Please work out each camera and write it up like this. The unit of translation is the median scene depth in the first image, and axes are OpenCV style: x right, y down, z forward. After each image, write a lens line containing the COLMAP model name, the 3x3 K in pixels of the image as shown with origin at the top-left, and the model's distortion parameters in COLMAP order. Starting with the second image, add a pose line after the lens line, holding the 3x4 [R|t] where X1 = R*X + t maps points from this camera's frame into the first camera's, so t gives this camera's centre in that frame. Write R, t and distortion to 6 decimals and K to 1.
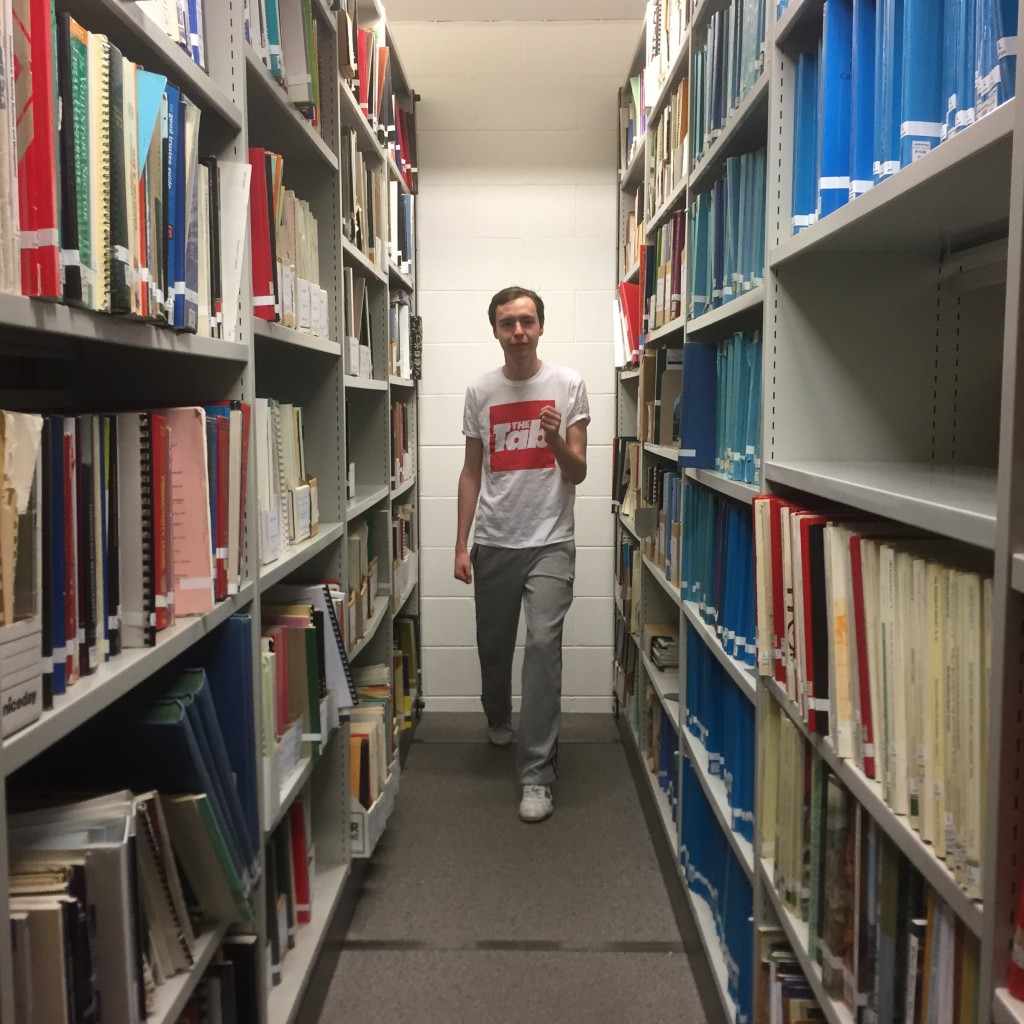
lens RADIAL K [[1192.2, 0, 512.0], [0, 1192.2, 512.0], [0, 0, 1]] dist [0.064990, -0.035186]
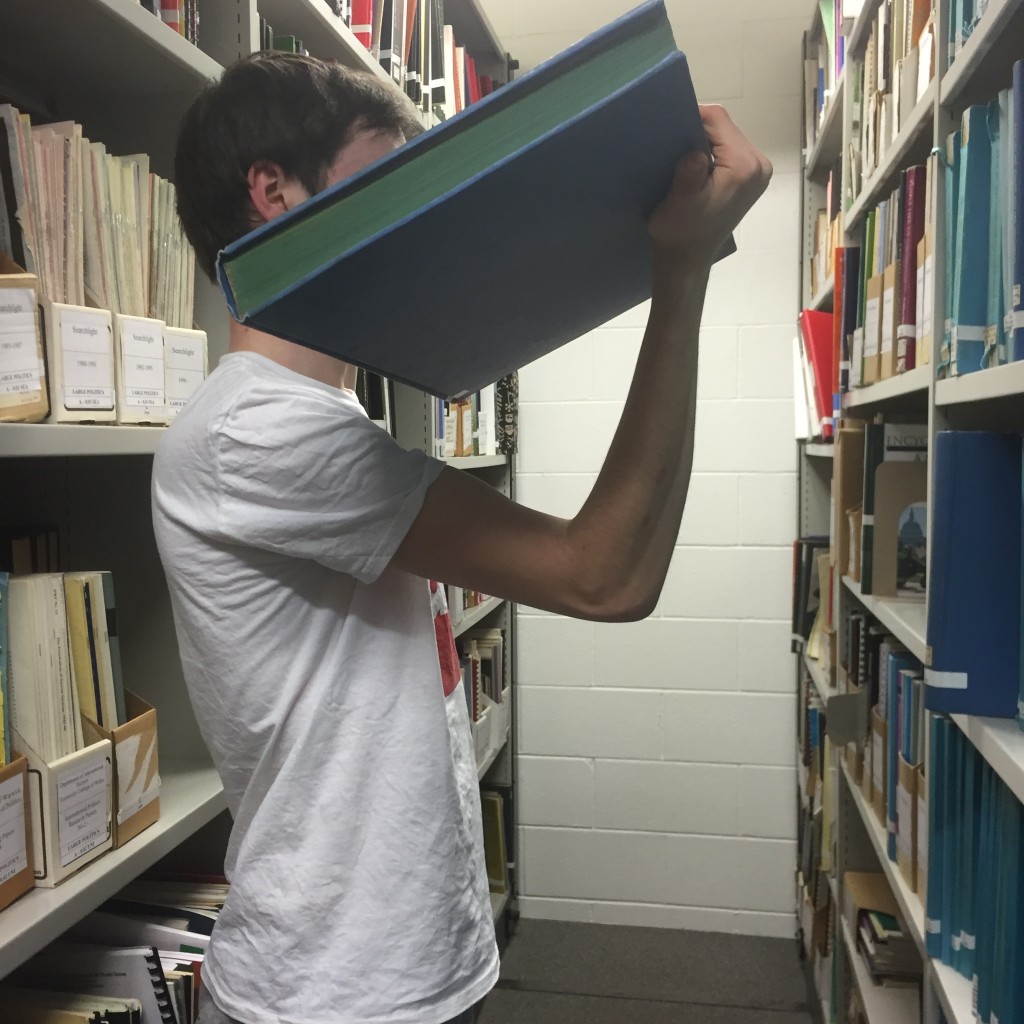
lens RADIAL K [[1175.1, 0, 504.5], [0, 1175.1, 490.9], [0, 0, 1]] dist [0.086504, -0.134881]
pose [[0.986247, 0.003532, -0.165238, 0.051505], [-0.011556, 0.998798, -0.047624, -0.085732], [0.164871, 0.048879, 0.985103, 0.479341]]
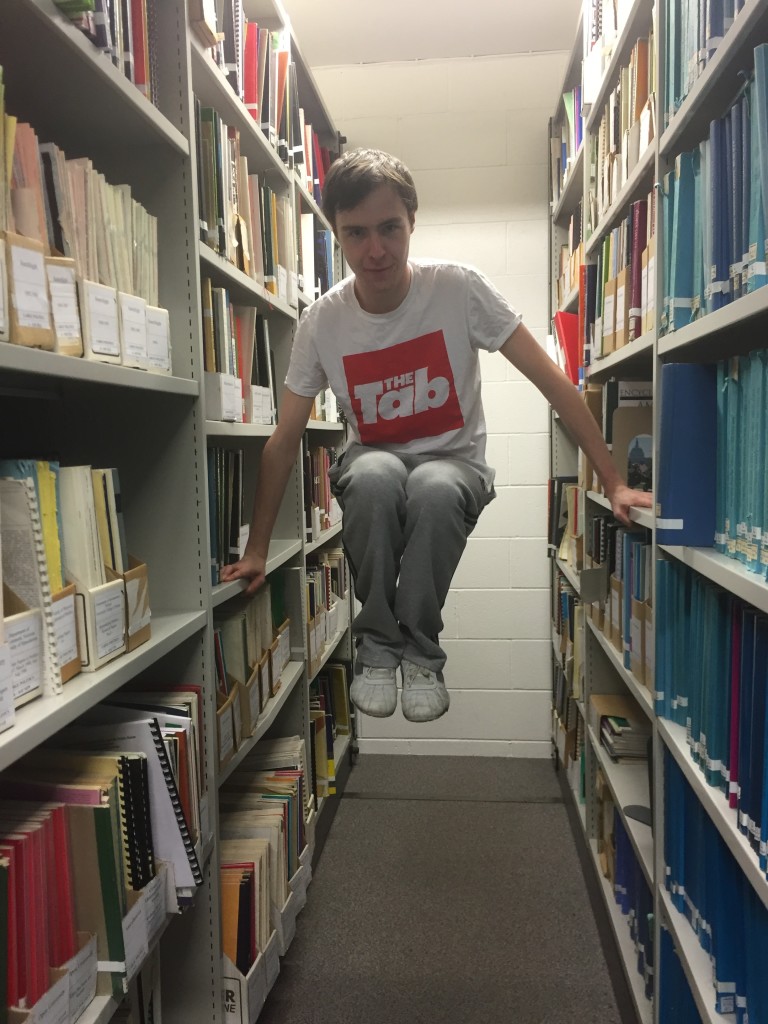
lens RADIAL K [[883.5, 0, 378.5], [0, 883.5, 497.9], [0, 0, 1]] dist [0.075154, -0.103549]
pose [[0.995327, -0.012674, -0.095726, 0.025639], [0.010556, 0.999689, -0.022602, -0.048770], [0.095982, 0.021486, 0.995151, 0.422591]]
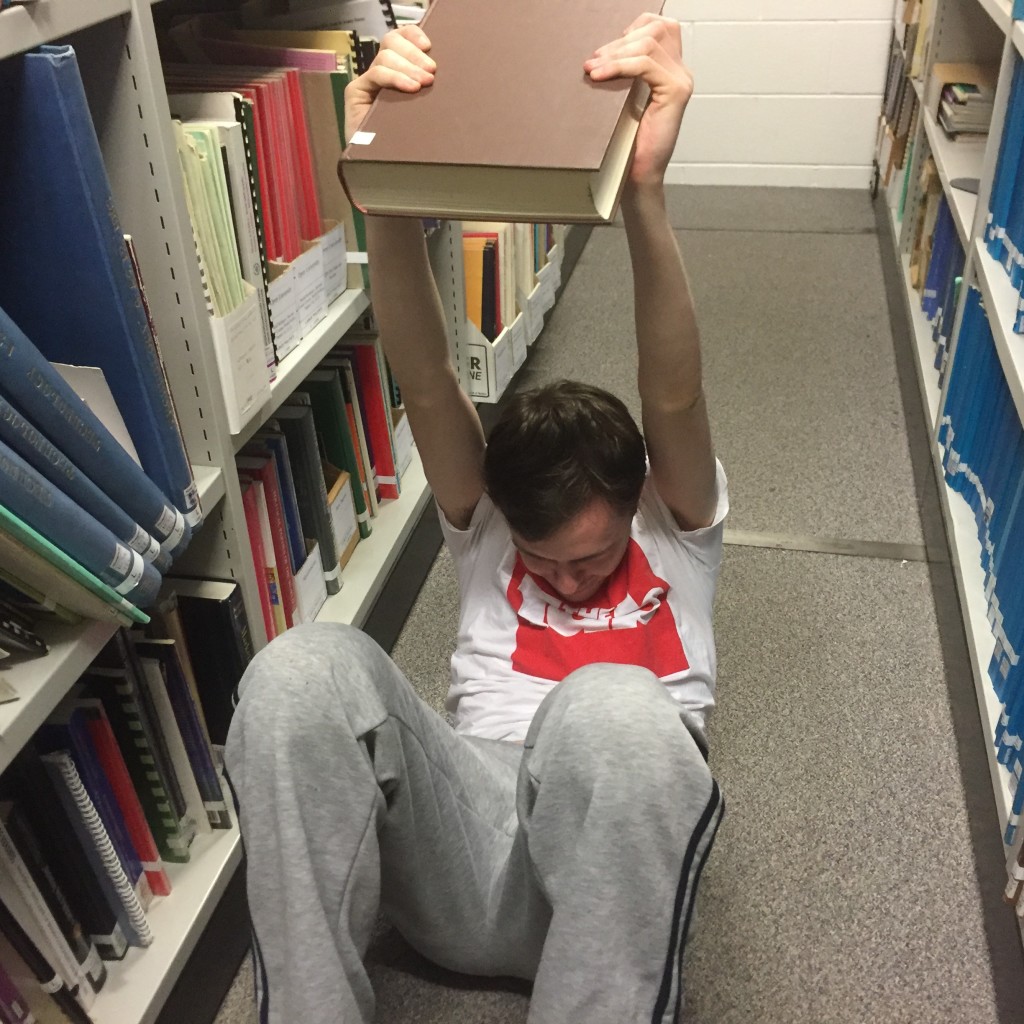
lens RADIAL K [[1179.2, 0, 496.3], [0, 1179.2, 530.8], [0, 0, 1]] dist [0.073695, -0.108798]
pose [[0.977280, 0.080830, -0.195933, 0.031164], [0.016944, 0.891672, 0.452364, 0.028081], [0.211272, -0.445406, 0.870044, 0.331370]]
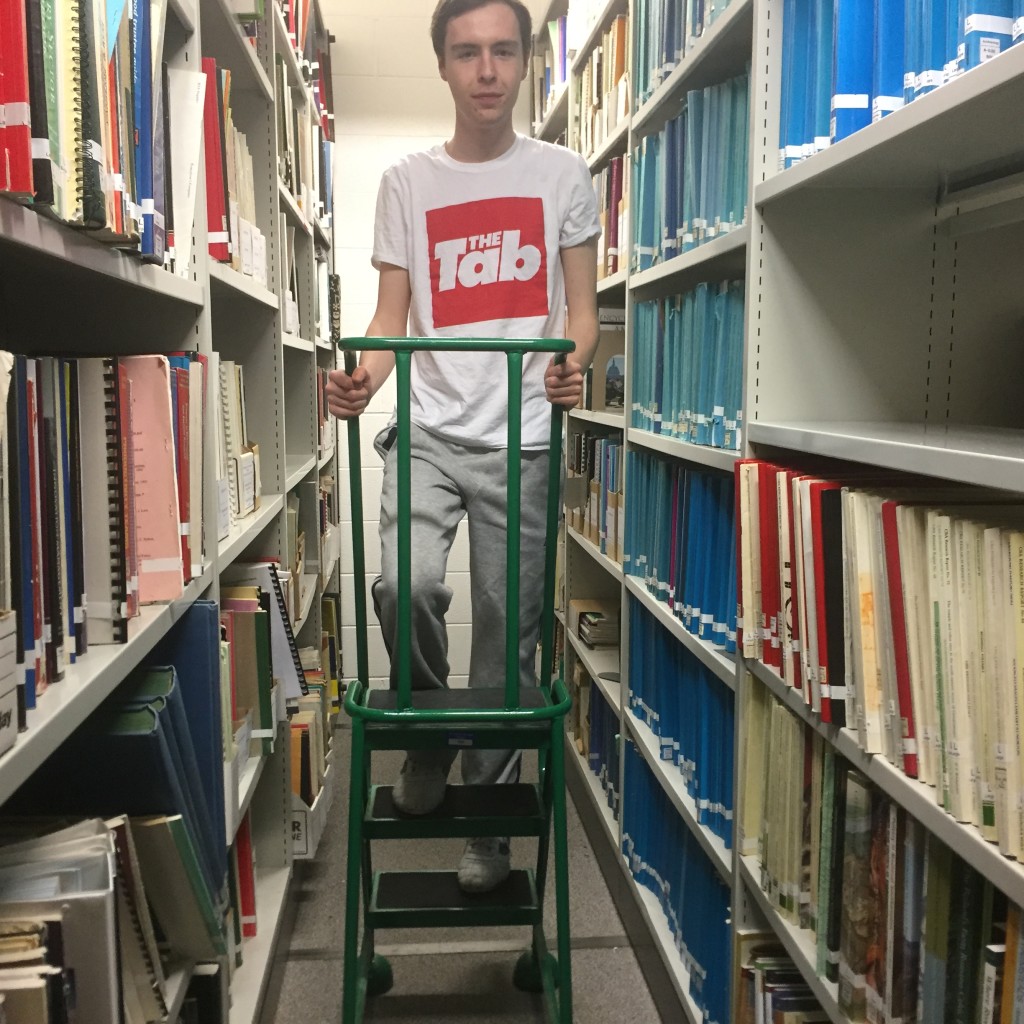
lens RADIAL K [[1192.2, 0, 512.0], [0, 1192.2, 512.0], [0, 0, 1]] dist [0.064990, -0.035186]
pose [[0.995106, -0.009007, 0.098406, -0.036345], [0.006802, 0.999719, 0.022727, 0.002569], [-0.098583, -0.021946, 0.994887, 0.074661]]
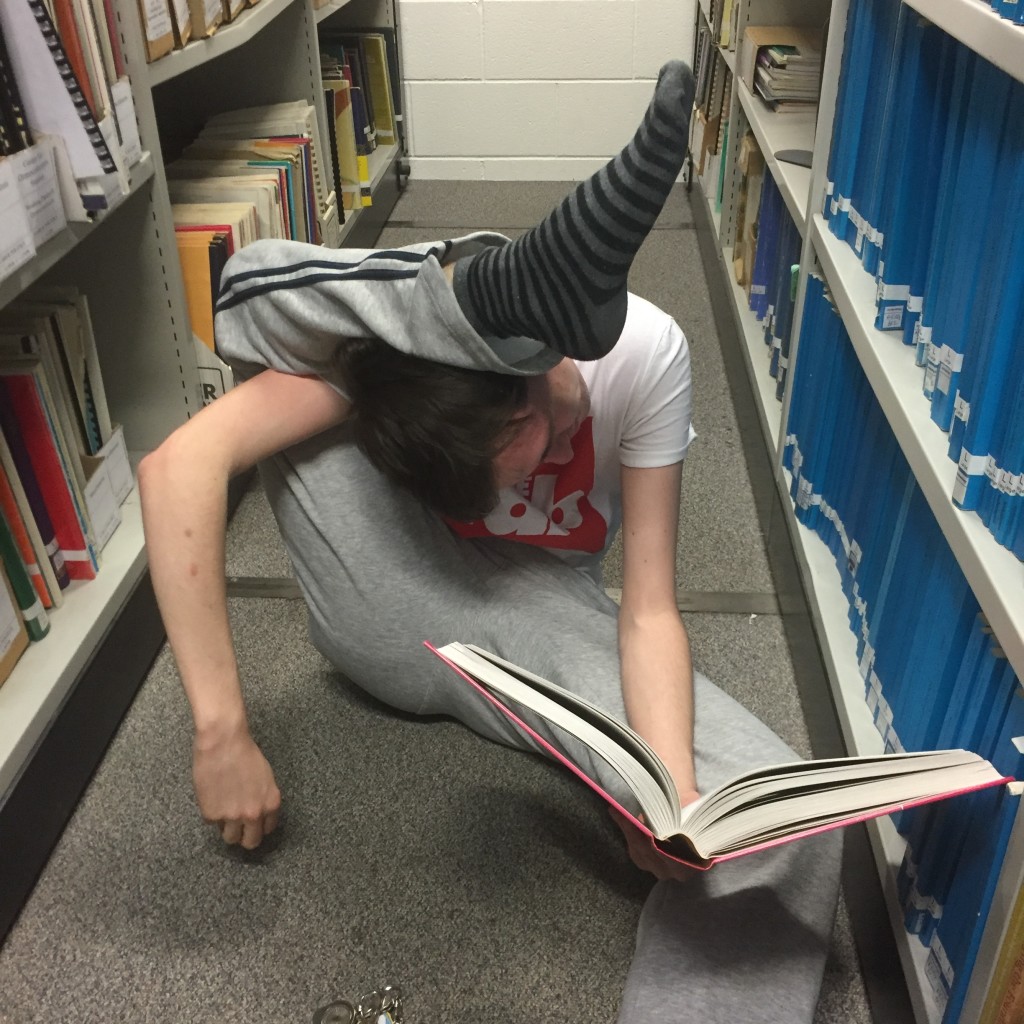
lens RADIAL K [[1175.7, 0, 503.6], [0, 1175.7, 511.0], [0, 0, 1]] dist [0.046340, -0.002518]
pose [[0.997729, 0.021229, -0.063919, 0.045809], [0.008240, 0.903426, 0.428665, 0.075263], [0.066846, -0.428218, 0.901200, 0.482107]]
